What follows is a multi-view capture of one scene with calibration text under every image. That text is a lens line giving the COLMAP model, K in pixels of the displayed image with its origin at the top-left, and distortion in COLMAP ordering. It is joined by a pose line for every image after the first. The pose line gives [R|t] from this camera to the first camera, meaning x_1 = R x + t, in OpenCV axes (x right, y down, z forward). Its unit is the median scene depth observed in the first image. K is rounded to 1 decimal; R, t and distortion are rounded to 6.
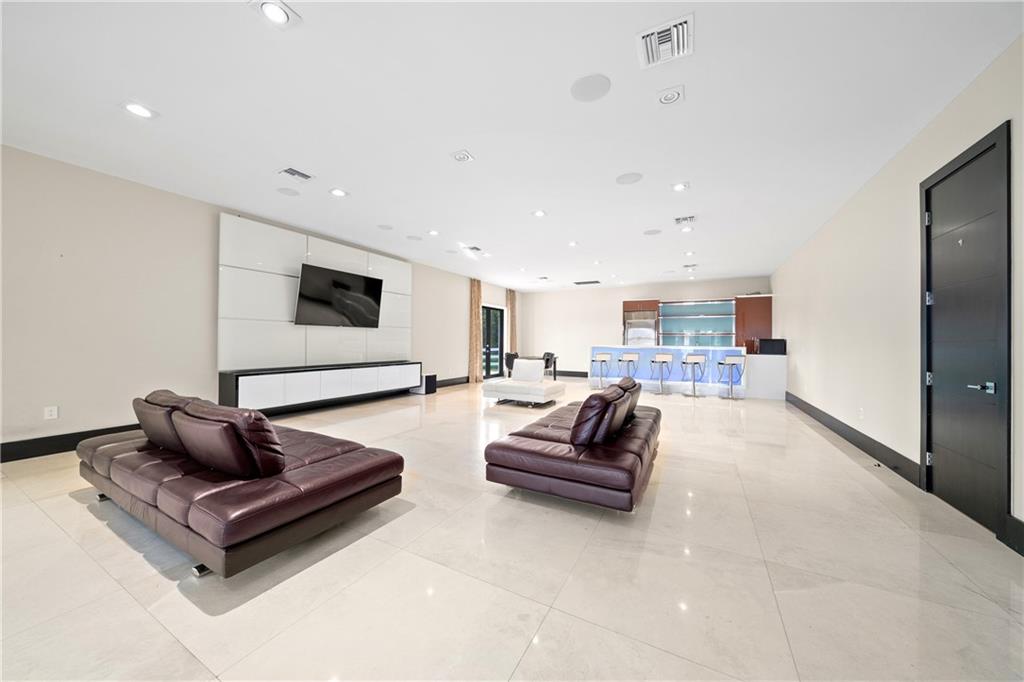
lens RADIAL K [[348.1, 0, 512.0], [0, 348.1, 341.0], [0, 0, 1]] dist [-0.000169, -0.000009]
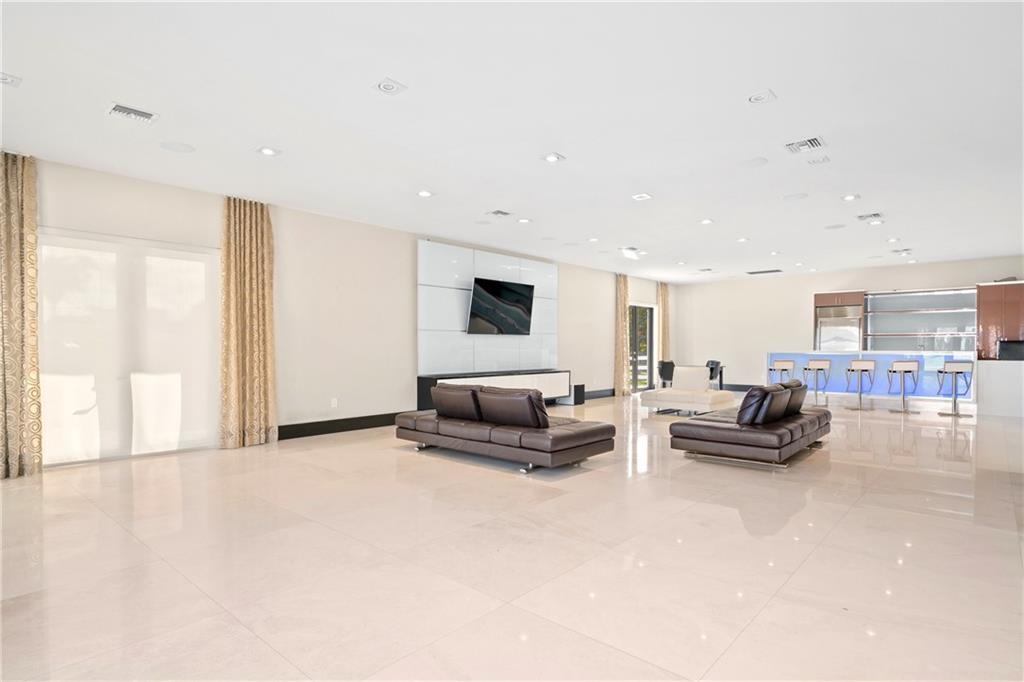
lens RADIAL K [[540.4, 0, 513.3], [0, 540.4, 359.1], [0, 0, 1]] dist [0.001538, 0.000277]
pose [[0.970935, -0.005535, -0.239278, -0.057361], [0.010664, 0.999740, 0.020147, -0.000711], [0.239105, -0.022114, 0.970742, -0.420122]]
